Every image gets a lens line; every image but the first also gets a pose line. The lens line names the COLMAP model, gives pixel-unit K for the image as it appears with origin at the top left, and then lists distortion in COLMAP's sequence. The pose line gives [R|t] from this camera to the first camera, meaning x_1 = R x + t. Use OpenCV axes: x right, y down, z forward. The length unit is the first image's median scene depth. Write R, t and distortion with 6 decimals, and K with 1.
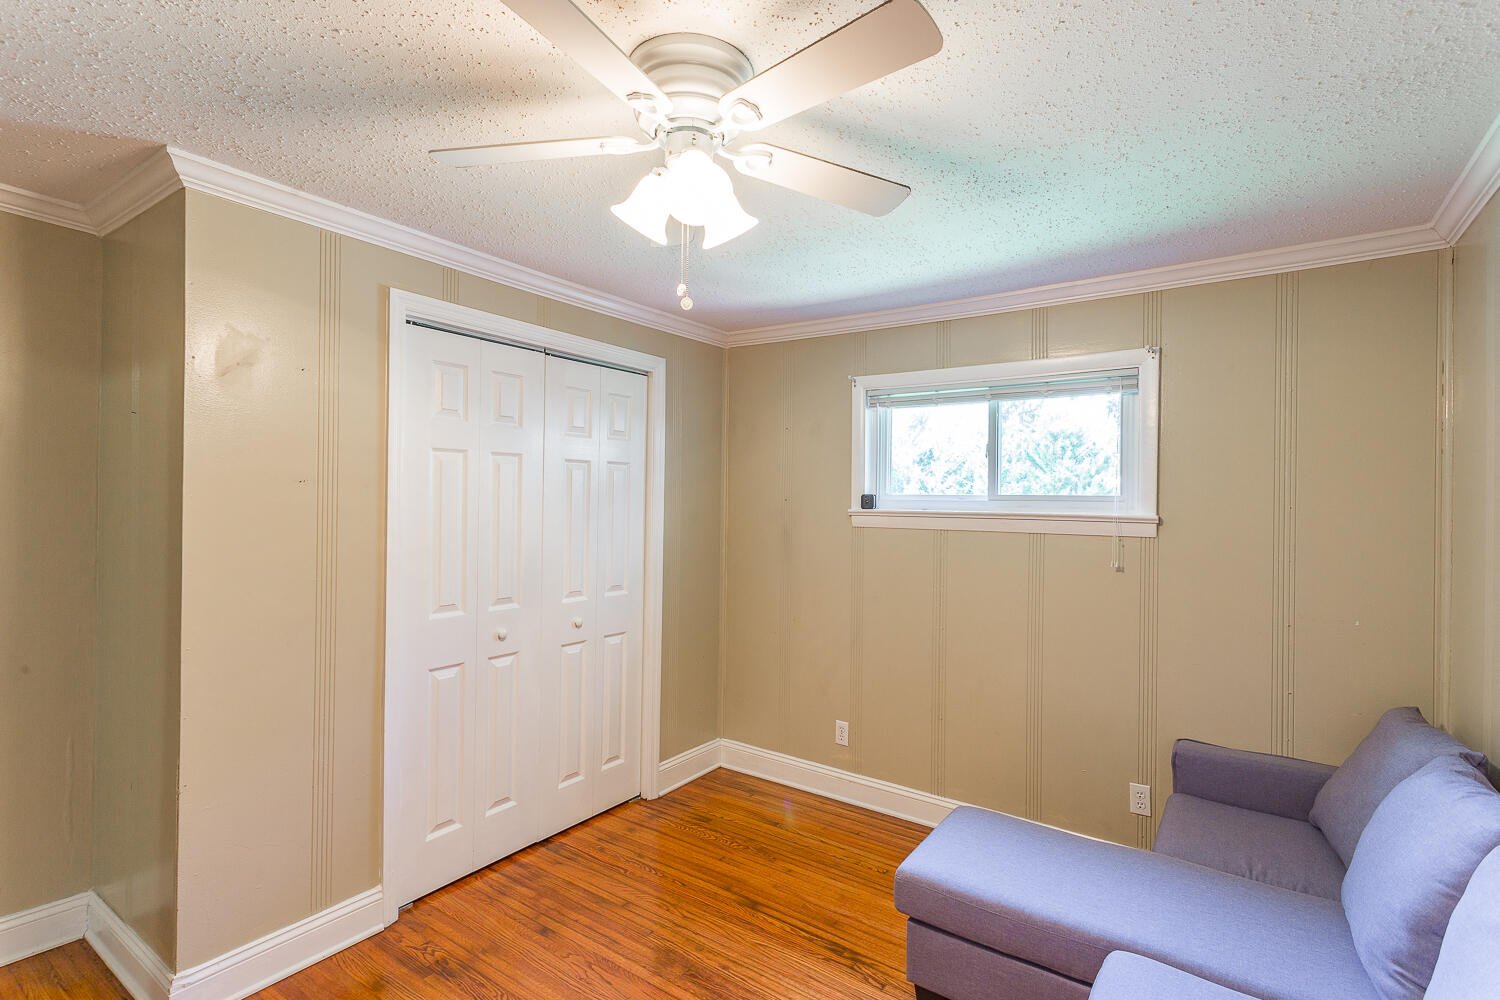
lens RADIAL K [[717.2, 0, 753.2], [0, 717.2, 500.7], [0, 0, 1]] dist [0.001203, 0.001126]
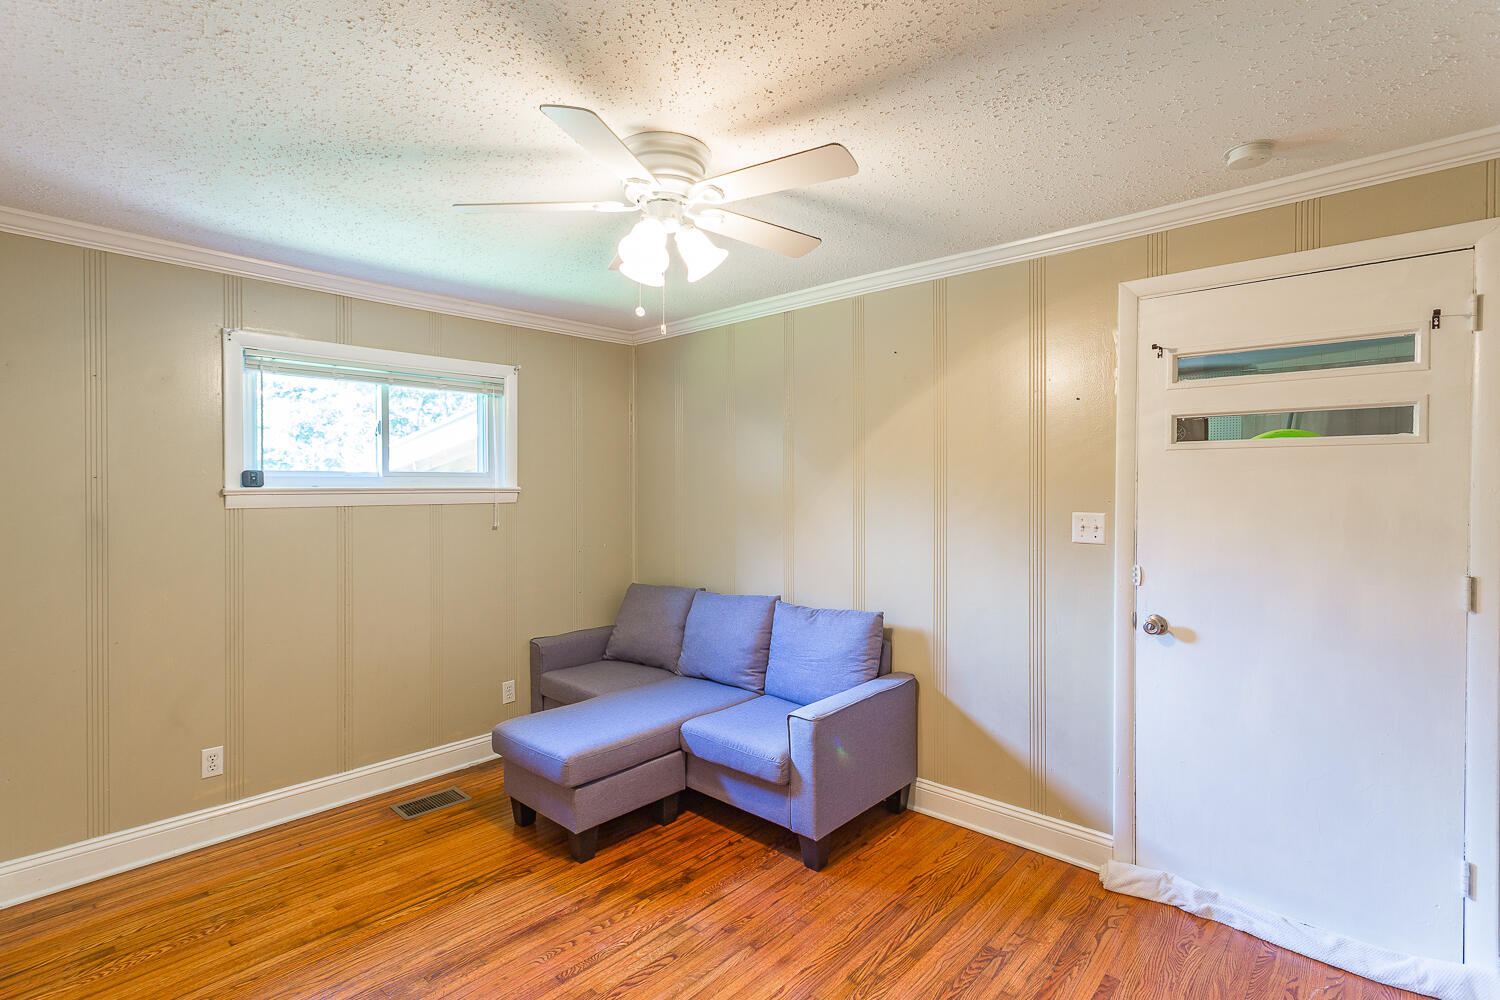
lens RADIAL K [[717.2, 0, 755.4], [0, 717.2, 492.4], [0, 0, 1]] dist [0.001203, 0.001126]
pose [[0.110448, -0.028767, 0.993465, -0.665167], [-0.002100, 0.999572, 0.029177, -0.009087], [-0.993880, -0.005309, 0.110341, 0.322179]]
